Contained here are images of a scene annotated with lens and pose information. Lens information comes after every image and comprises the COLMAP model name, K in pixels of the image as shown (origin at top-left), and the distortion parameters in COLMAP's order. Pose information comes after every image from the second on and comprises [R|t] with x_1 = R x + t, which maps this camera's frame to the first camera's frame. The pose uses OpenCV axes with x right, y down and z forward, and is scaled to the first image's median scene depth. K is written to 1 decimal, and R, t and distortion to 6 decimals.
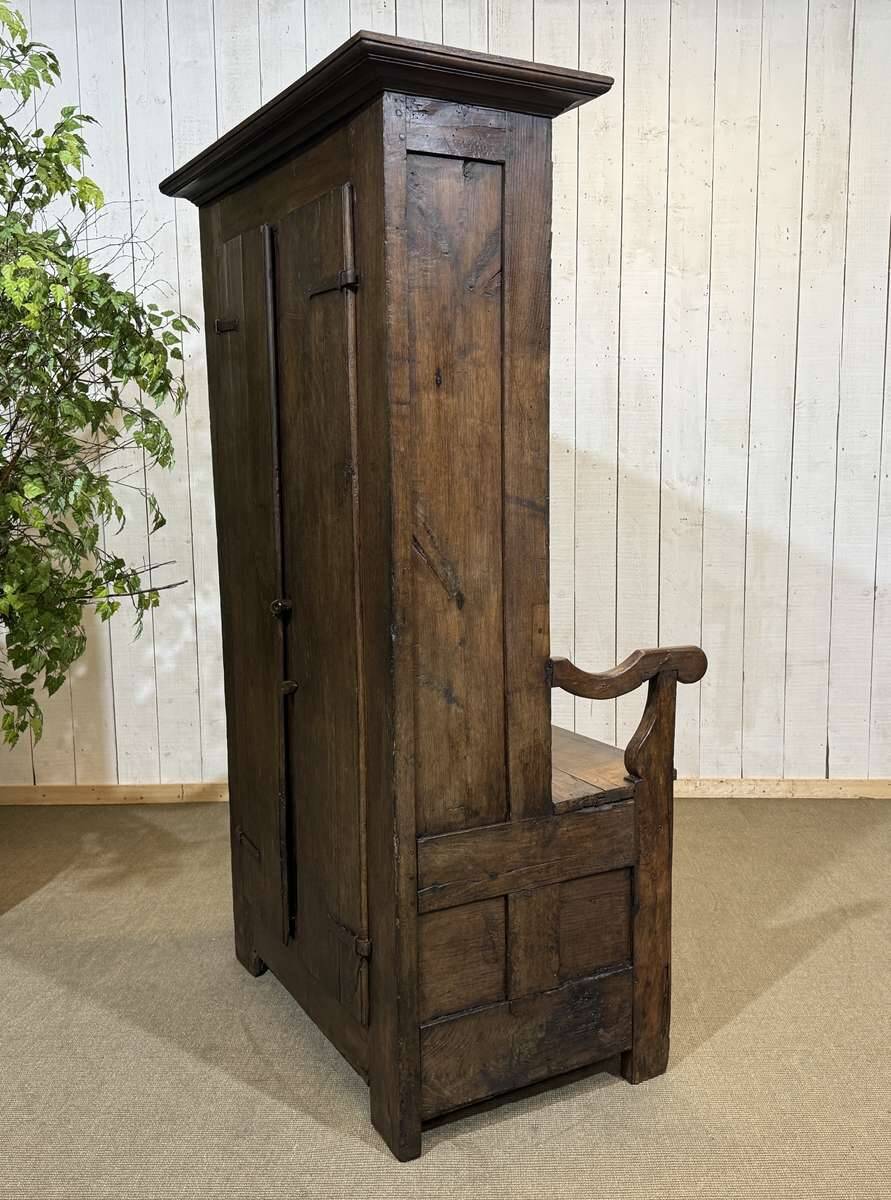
lens RADIAL K [[1112.8, 0, 479.4], [0, 1112.8, 603.6], [0, 0, 1]] dist [0.175443, -0.392523]
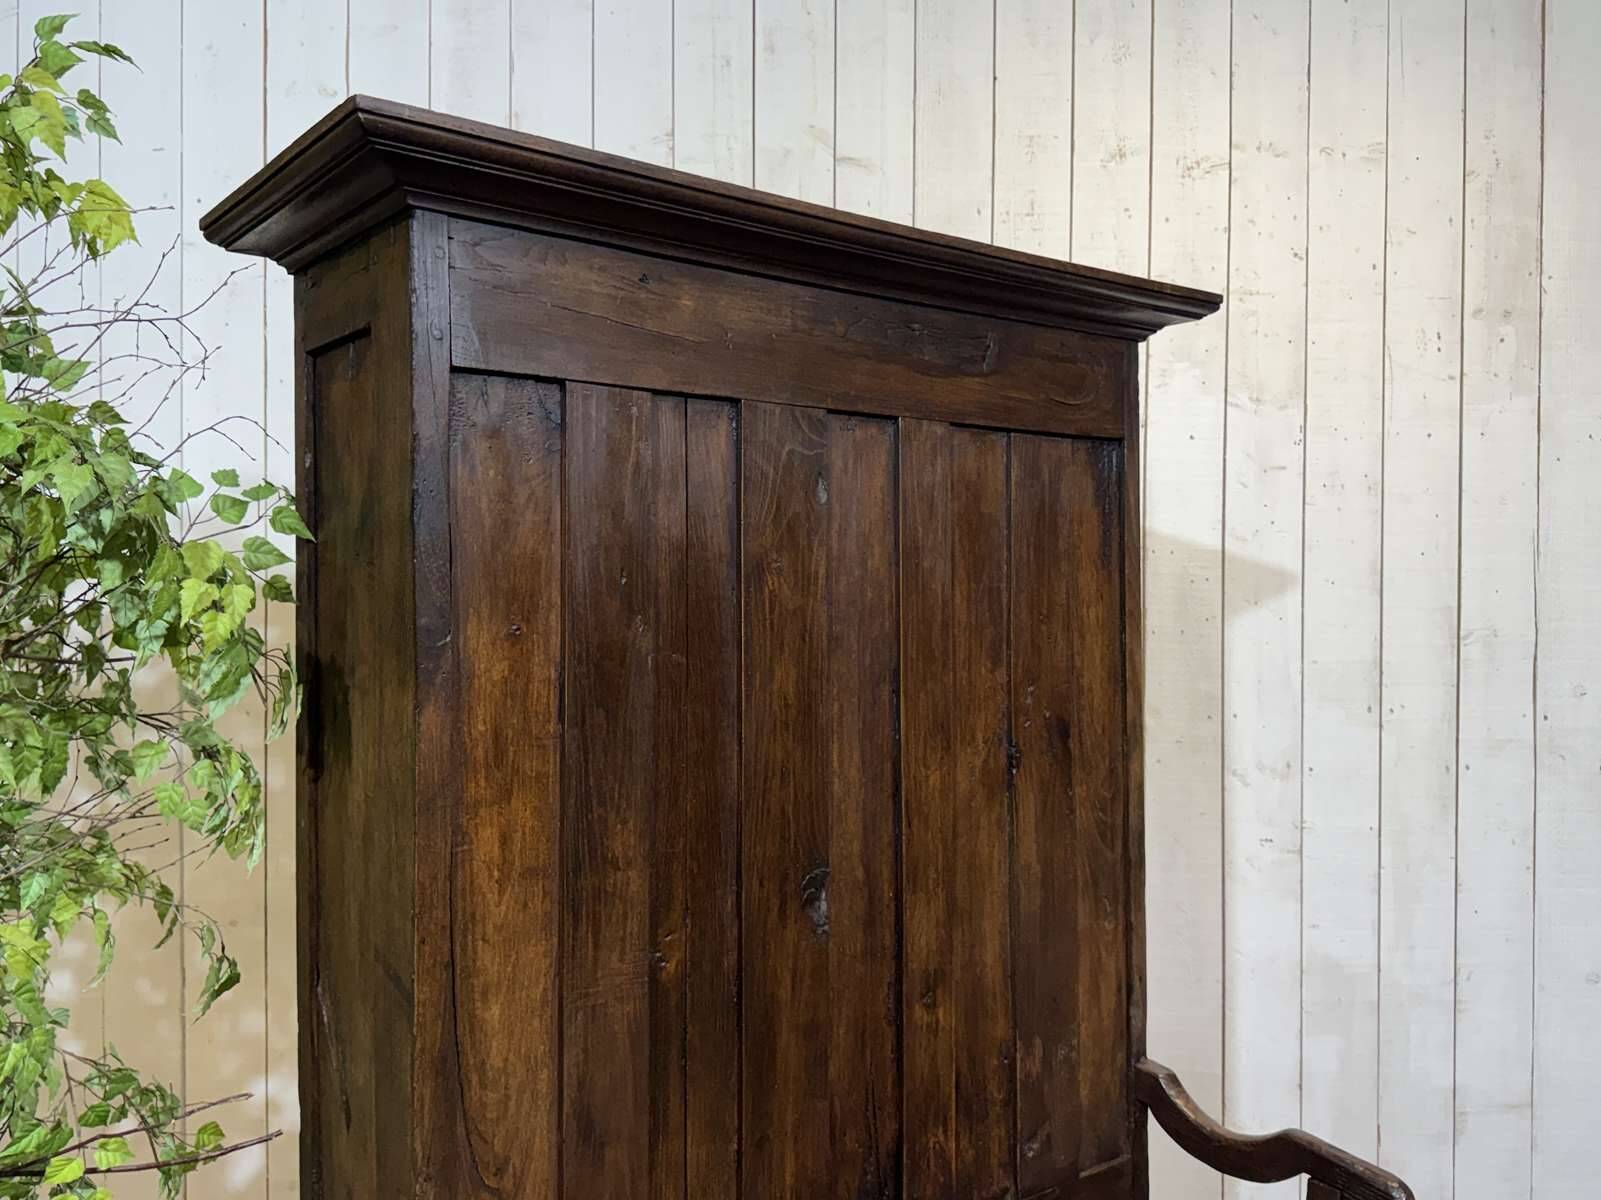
lens RADIAL K [[1333.1, 0, 807.0], [0, 1333.1, 602.7], [0, 0, 1]] dist [0.135397, -0.277280]
pose [[0.999283, 0.010997, 0.036242, -0.089983], [-0.006313, 0.991894, -0.126913, -0.146564], [-0.037344, 0.126593, 0.991251, 0.480133]]
